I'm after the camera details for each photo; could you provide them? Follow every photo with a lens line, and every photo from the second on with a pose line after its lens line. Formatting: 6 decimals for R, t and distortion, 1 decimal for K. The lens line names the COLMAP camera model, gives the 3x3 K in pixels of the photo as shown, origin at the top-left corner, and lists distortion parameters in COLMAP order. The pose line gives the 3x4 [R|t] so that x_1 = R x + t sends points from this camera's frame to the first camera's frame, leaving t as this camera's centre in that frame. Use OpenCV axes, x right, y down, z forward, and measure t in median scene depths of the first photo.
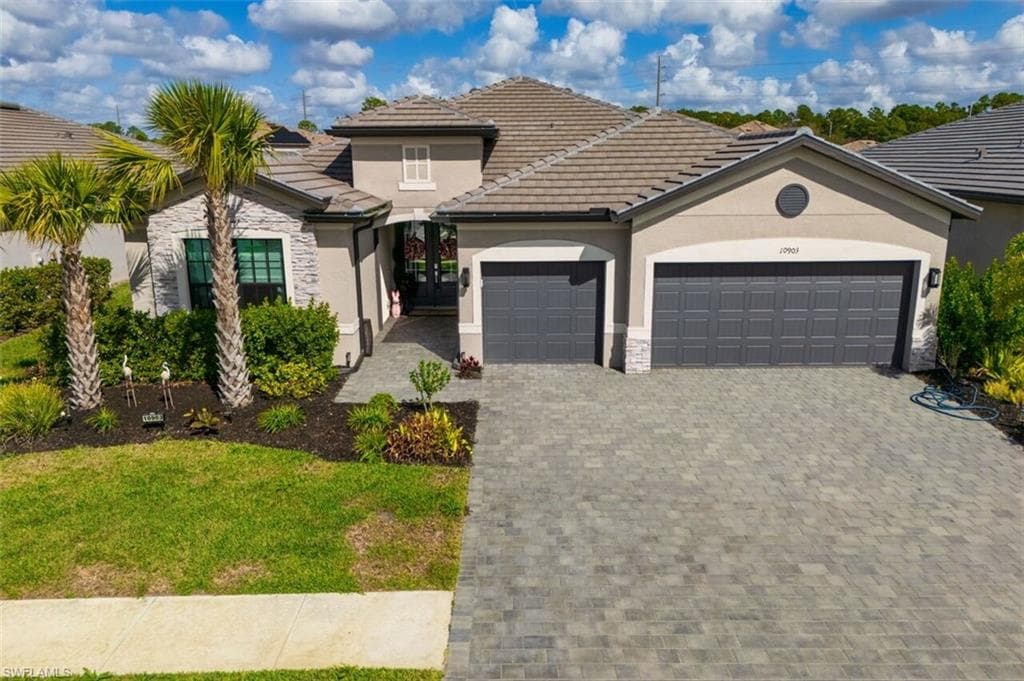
lens RADIAL K [[757.3, 0, 512.0], [0, 757.3, 340.5], [0, 0, 1]] dist [0.066470, -0.053786]
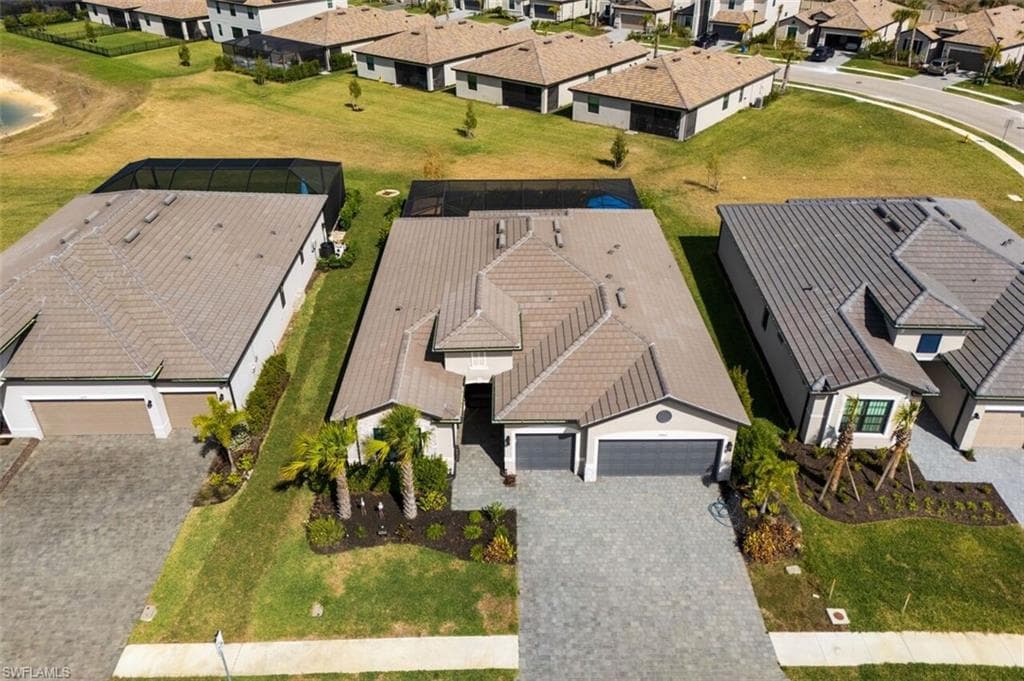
lens RADIAL K [[757.3, 0, 512.0], [0, 757.3, 340.5], [0, 0, 1]] dist [0.066470, -0.053786]
pose [[0.999947, -0.003234, 0.009736, -0.094894], [0.000194, 0.954790, 0.297282, -1.297586], [-0.010258, -0.297265, 0.954740, -1.206770]]
